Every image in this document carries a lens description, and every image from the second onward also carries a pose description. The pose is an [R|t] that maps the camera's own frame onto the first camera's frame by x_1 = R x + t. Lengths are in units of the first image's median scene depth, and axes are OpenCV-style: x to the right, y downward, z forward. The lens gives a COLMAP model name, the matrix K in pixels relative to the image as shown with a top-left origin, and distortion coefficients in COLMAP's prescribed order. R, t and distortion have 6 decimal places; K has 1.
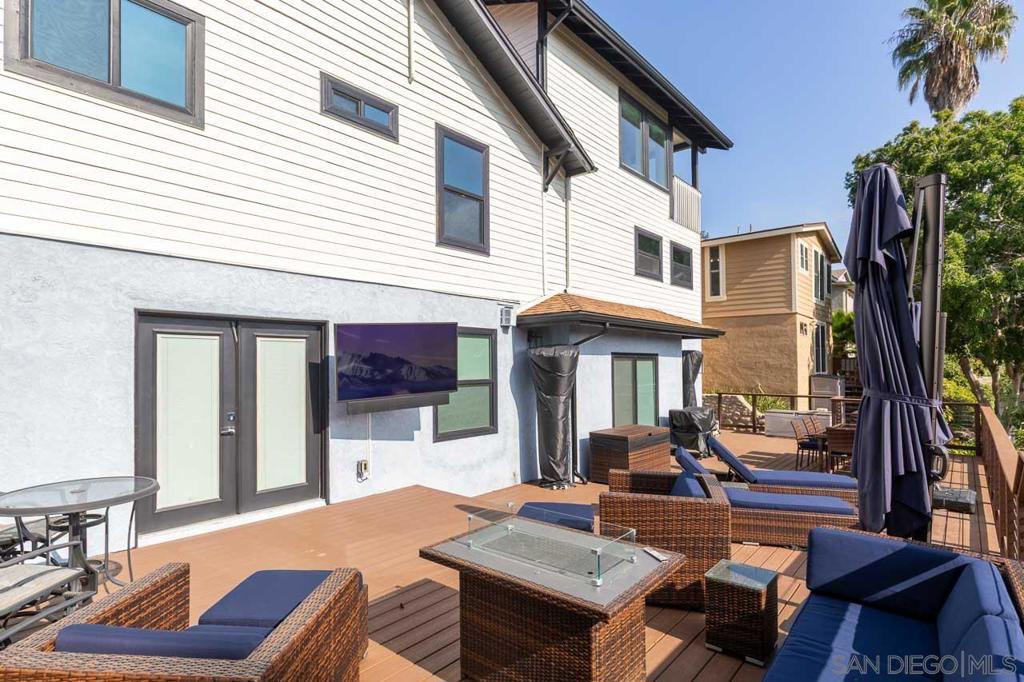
lens RADIAL K [[523.2, 0, 509.9], [0, 523.2, 348.9], [0, 0, 1]] dist [0.002463, 0.000629]
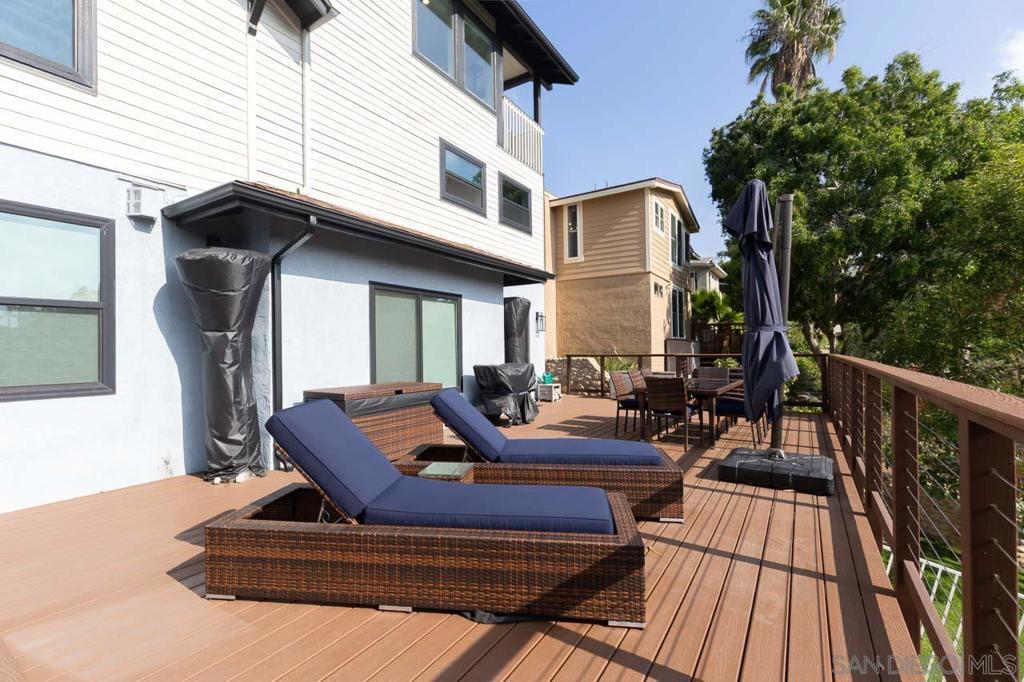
lens RADIAL K [[455.9, 0, 512.0], [0, 455.9, 341.0], [0, 0, 1]] dist [-0.002341, -0.000782]
pose [[0.989367, -0.006614, 0.145291, 0.222073], [0.005870, 0.999967, 0.005552, 0.064606], [-0.145323, -0.004640, 0.989373, 0.269122]]
